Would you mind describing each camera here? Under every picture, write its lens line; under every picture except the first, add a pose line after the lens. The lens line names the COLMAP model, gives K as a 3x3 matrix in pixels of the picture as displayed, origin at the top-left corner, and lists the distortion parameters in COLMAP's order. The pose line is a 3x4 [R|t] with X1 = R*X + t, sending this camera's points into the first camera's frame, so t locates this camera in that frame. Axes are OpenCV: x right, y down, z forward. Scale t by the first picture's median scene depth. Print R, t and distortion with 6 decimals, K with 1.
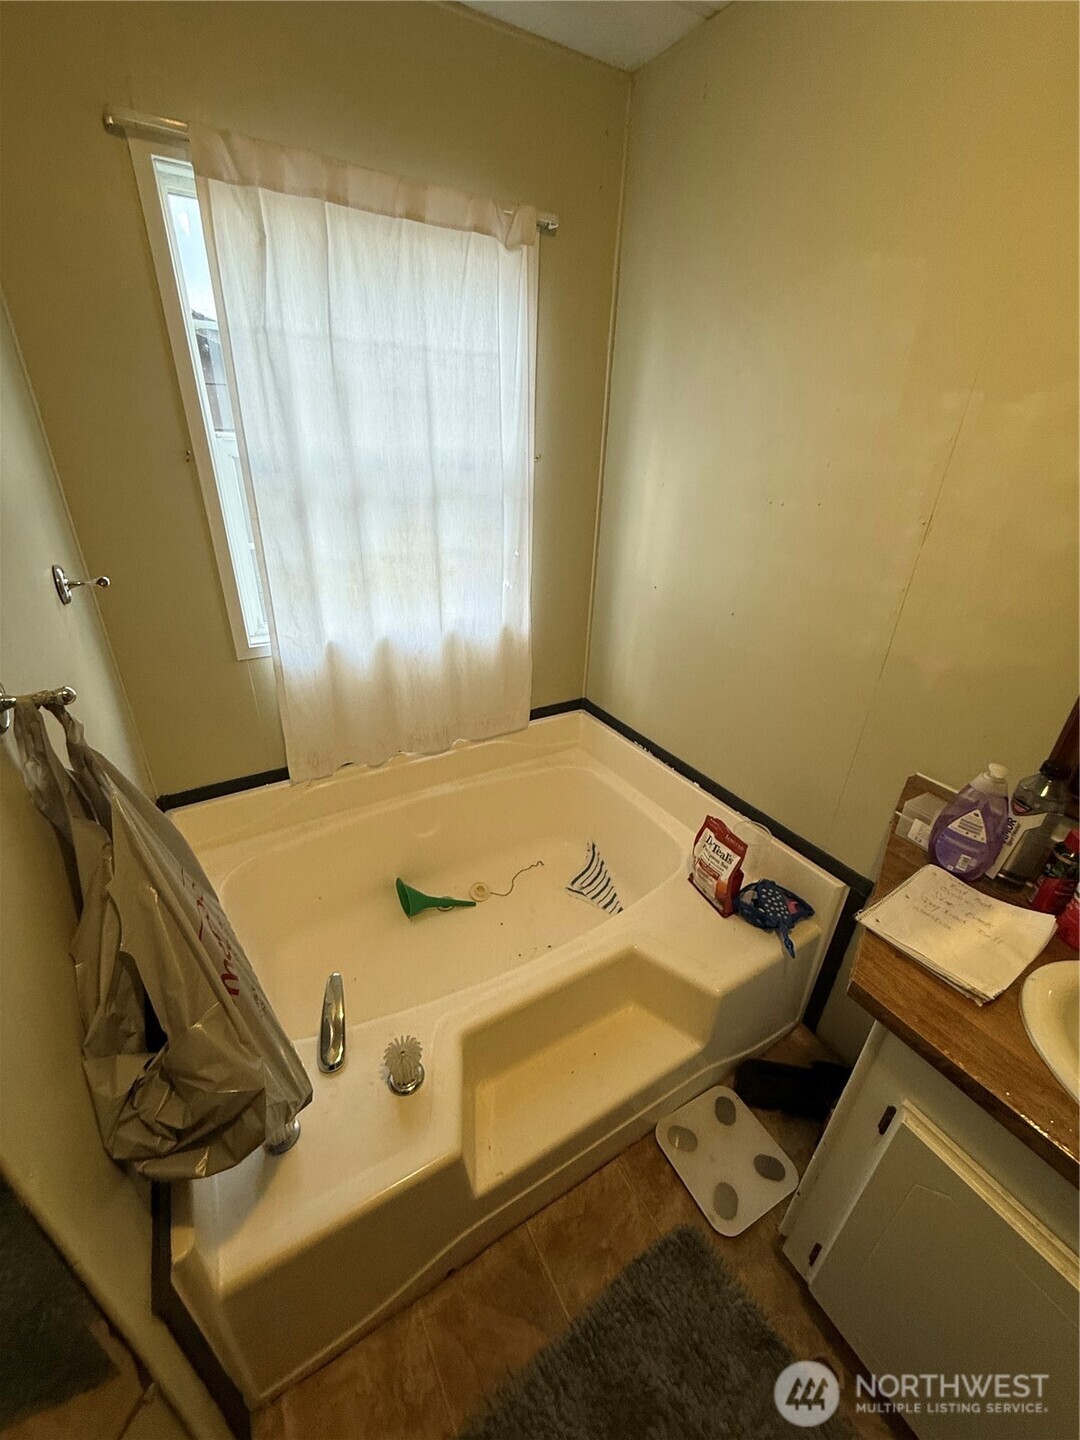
lens RADIAL K [[574.5, 0, 540.4], [0, 574.5, 718.0], [0, 0, 1]] dist [-0.001140, 0.000104]
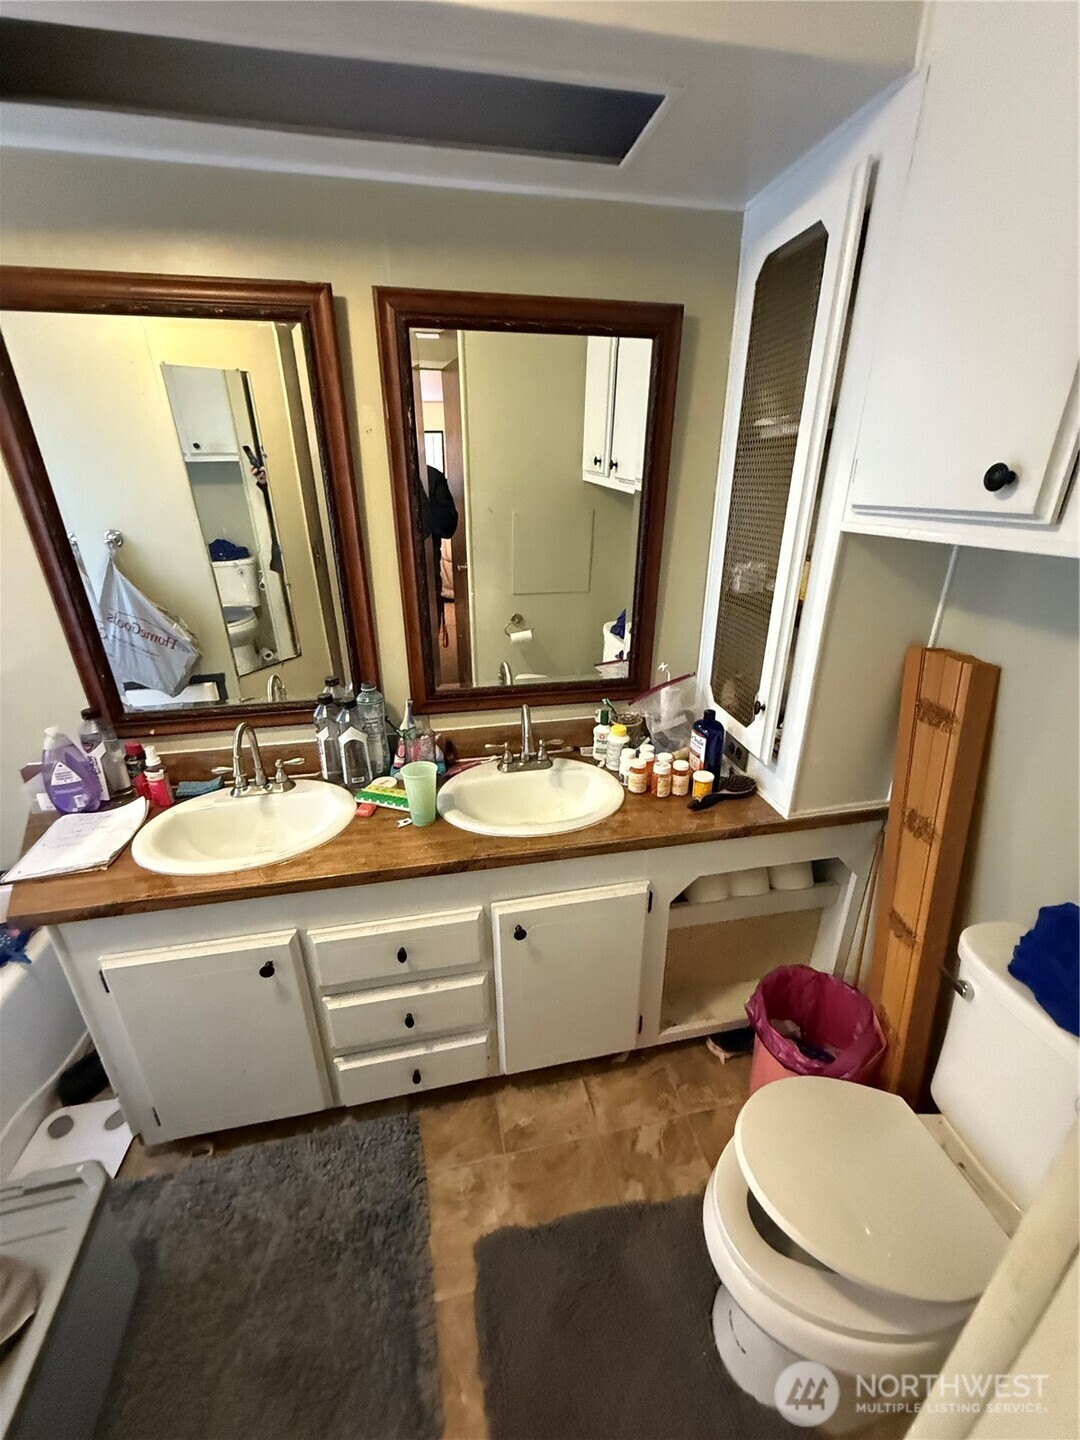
lens RADIAL K [[574.5, 0, 543.2], [0, 574.5, 717.9], [0, 0, 1]] dist [-0.001140, 0.000104]
pose [[0.324623, -0.400566, 0.856835, 0.014949], [0.442765, 0.864866, 0.236573, 0.252756], [-0.835810, 0.302580, 0.458112, -0.601008]]
